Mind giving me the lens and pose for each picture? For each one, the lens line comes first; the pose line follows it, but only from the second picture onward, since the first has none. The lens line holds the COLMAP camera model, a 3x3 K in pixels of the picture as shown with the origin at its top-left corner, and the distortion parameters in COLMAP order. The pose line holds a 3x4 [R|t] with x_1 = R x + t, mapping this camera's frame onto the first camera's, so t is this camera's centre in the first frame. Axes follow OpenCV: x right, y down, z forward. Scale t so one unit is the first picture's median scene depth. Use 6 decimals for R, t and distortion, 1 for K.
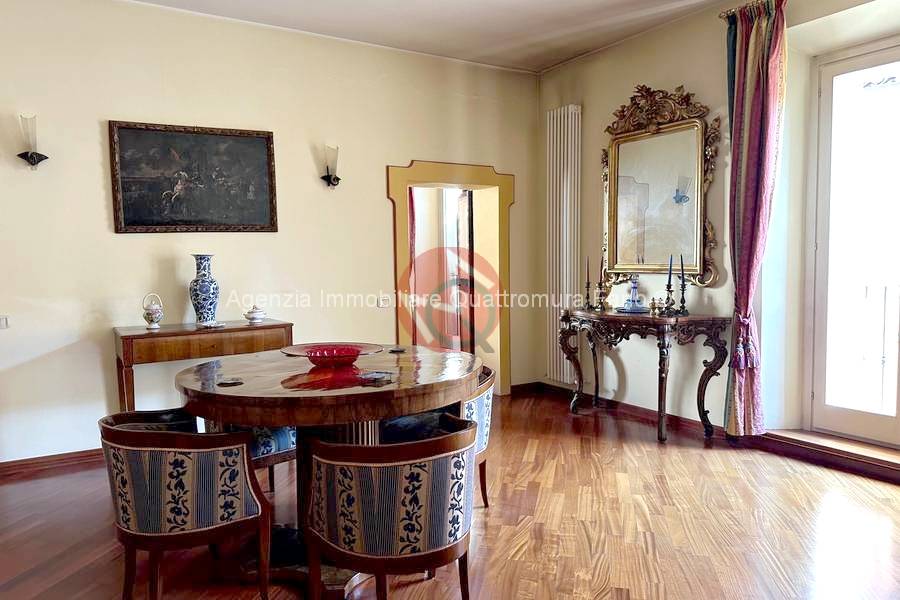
lens RADIAL K [[629.7, 0, 452.6], [0, 629.7, 303.3], [0, 0, 1]] dist [0.061970, -0.070755]
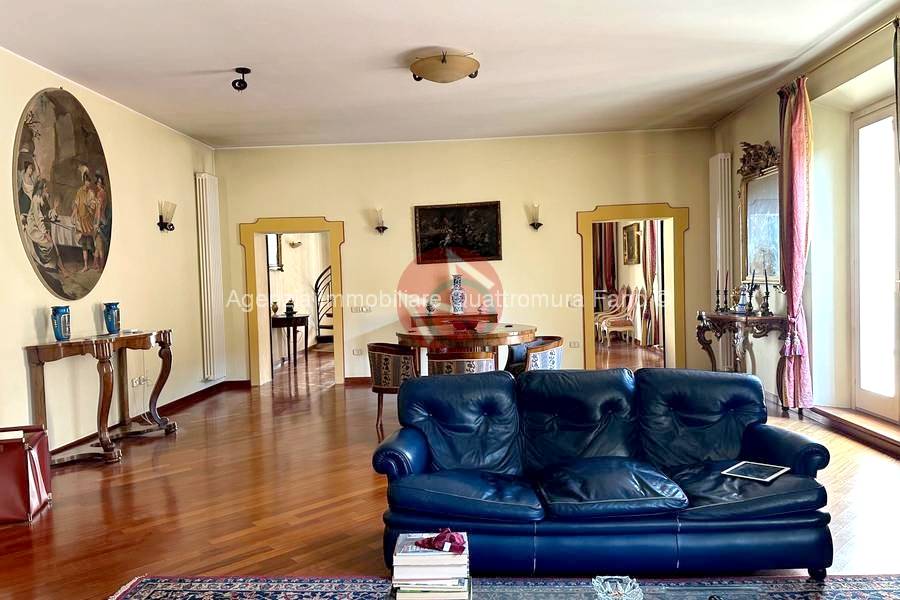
lens RADIAL K [[629.7, 0, 451.9], [0, 629.7, 301.1], [0, 0, 1]] dist [0.061970, -0.070755]
pose [[0.817743, 0.011010, -0.575478, 0.618339], [-0.021993, 0.999685, -0.012126, 0.020065], [0.575163, 0.022573, 0.817727, -0.464370]]
